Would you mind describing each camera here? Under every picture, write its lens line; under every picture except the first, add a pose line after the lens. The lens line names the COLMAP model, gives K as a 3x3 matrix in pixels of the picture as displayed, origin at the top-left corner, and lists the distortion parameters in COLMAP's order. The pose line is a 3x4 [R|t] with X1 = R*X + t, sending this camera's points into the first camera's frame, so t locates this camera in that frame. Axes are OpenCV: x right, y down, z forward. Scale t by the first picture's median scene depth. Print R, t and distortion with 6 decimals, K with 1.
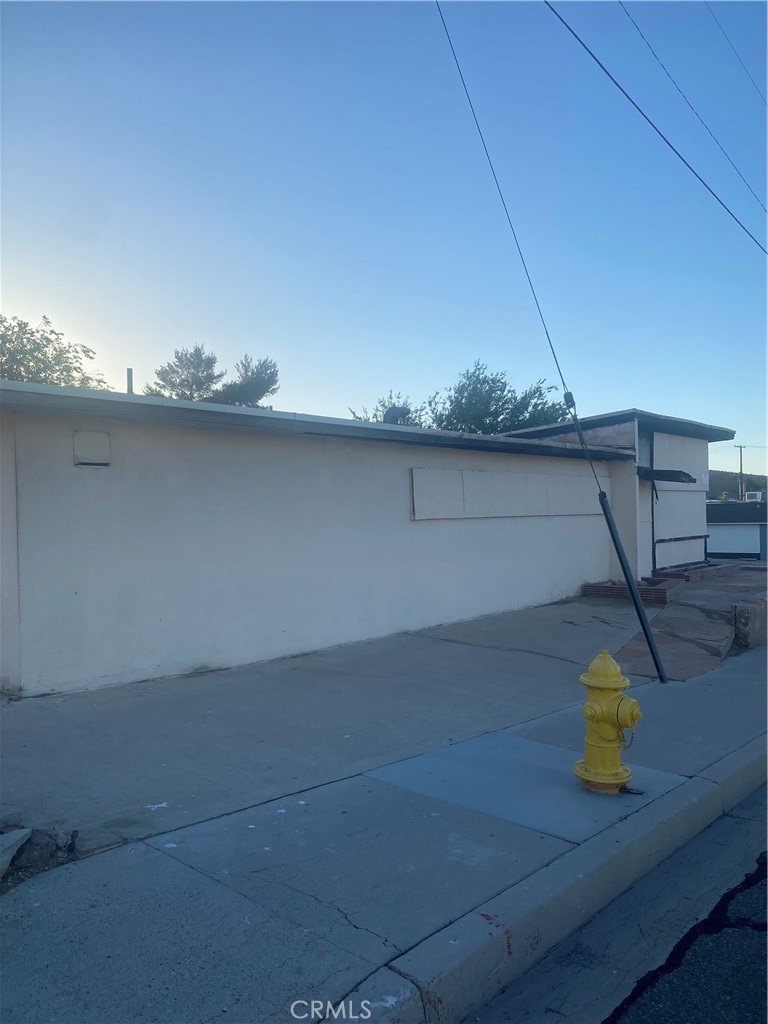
lens RADIAL K [[763.9, 0, 380.8], [0, 763.9, 513.8], [0, 0, 1]] dist [0.058487, -0.054778]
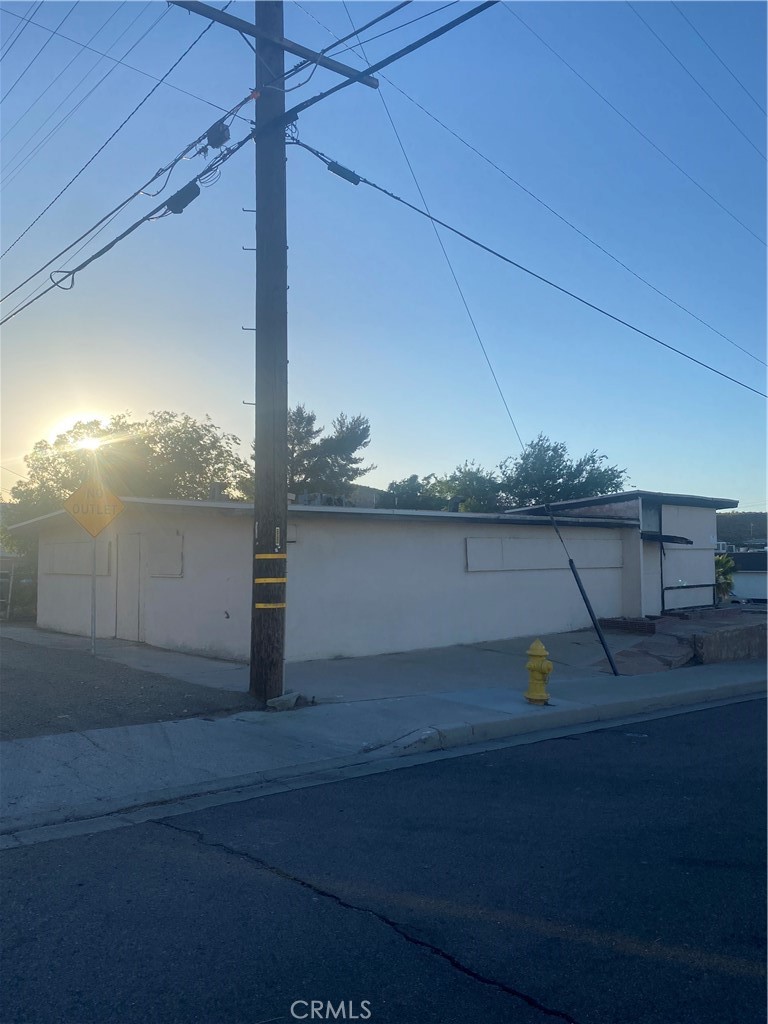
lens RADIAL K [[763.9, 0, 388.3], [0, 763.9, 512.6], [0, 0, 1]] dist [0.058487, -0.054778]
pose [[0.994626, 0.006102, -0.103358, 0.026651], [-0.011741, 0.998470, -0.054031, -0.016320], [0.102870, 0.054954, 0.993176, -0.348652]]
